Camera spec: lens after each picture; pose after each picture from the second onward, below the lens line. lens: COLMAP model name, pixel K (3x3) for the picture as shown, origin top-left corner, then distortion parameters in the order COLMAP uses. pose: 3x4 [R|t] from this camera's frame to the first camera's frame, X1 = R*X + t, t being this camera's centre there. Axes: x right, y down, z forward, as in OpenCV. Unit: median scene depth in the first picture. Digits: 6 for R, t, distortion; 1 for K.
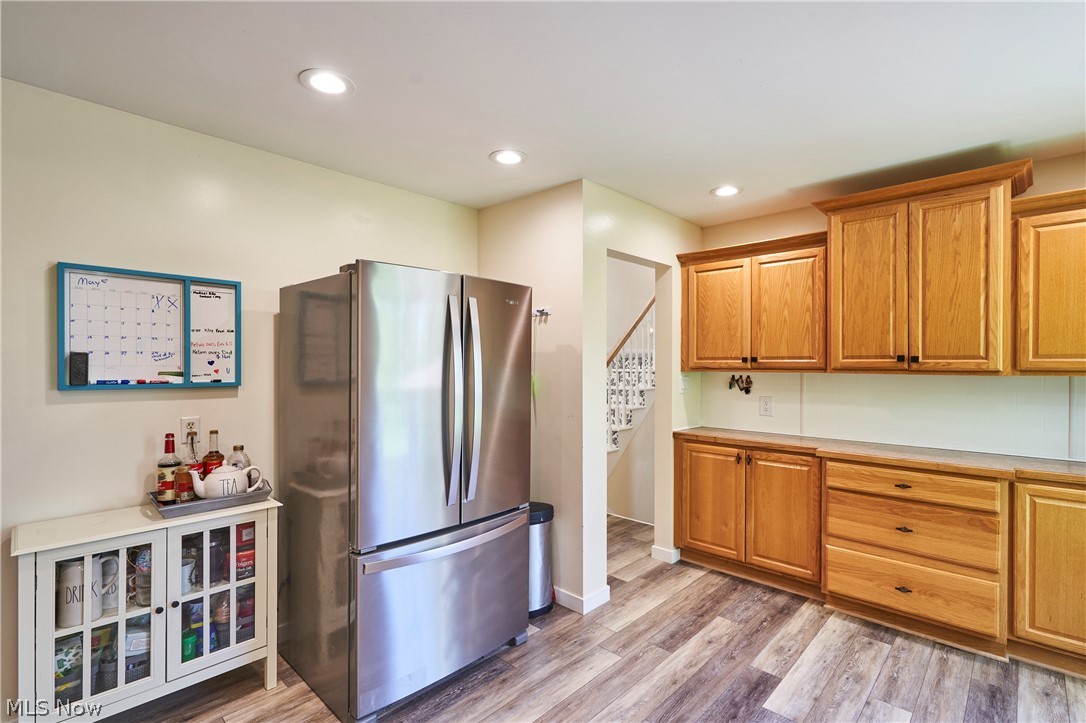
lens RADIAL K [[503.8, 0, 549.4], [0, 503.8, 368.7], [0, 0, 1]] dist [0.003182, -0.000529]
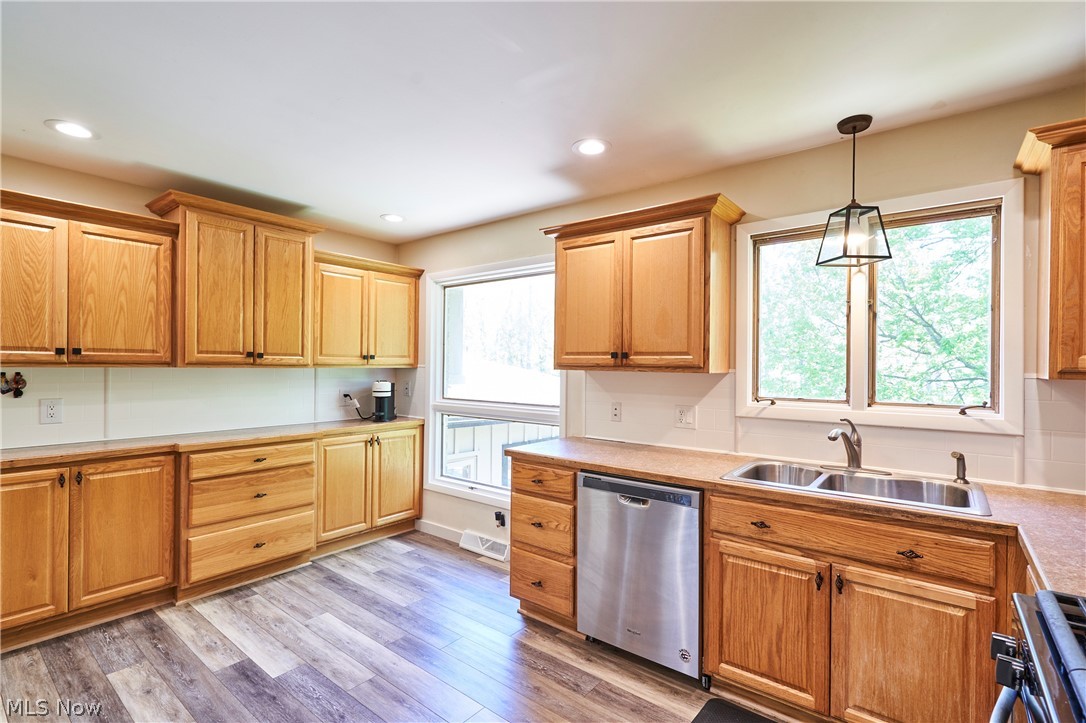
lens RADIAL K [[503.8, 0, 546.9], [0, 503.8, 364.5], [0, 0, 1]] dist [0.003182, -0.000529]
pose [[-0.083455, -0.003308, 0.996506, -0.518863], [-0.001466, 0.999994, 0.003197, -0.001454], [-0.996510, -0.001194, -0.083460, 0.380860]]
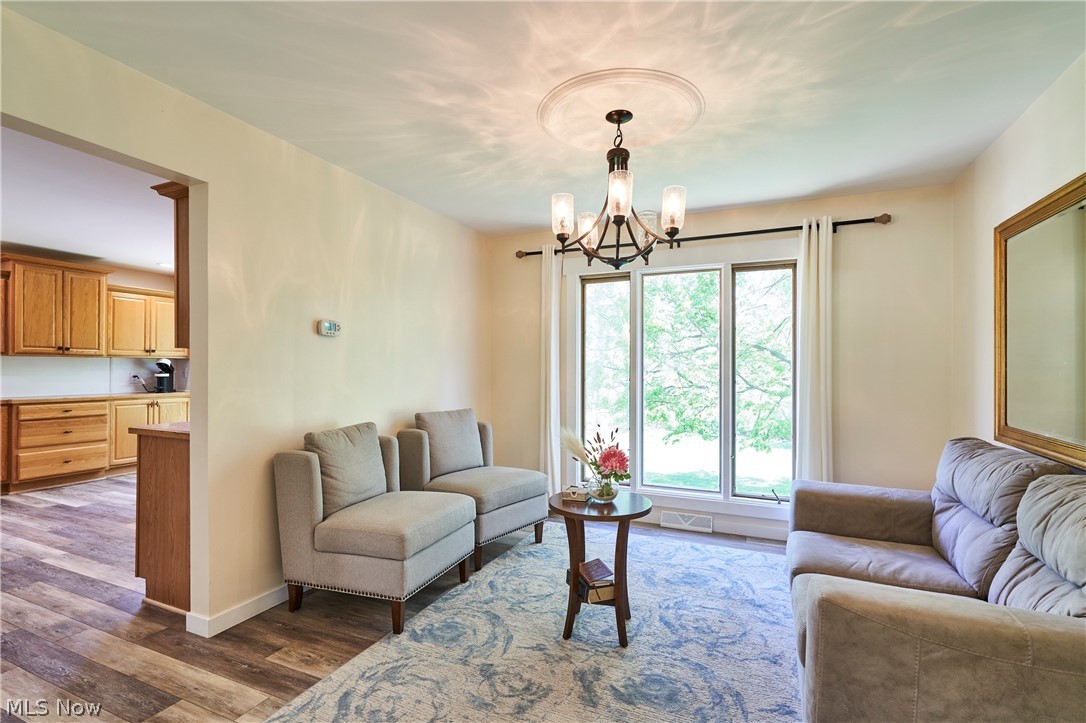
lens RADIAL K [[503.8, 0, 549.8], [0, 503.8, 364.6], [0, 0, 1]] dist [0.003182, -0.000529]
pose [[-0.328735, 0.000425, 0.944422, -1.721828], [0.003564, 0.999993, 0.000791, 0.046784], [-0.944415, 0.003626, -0.328735, -0.158279]]
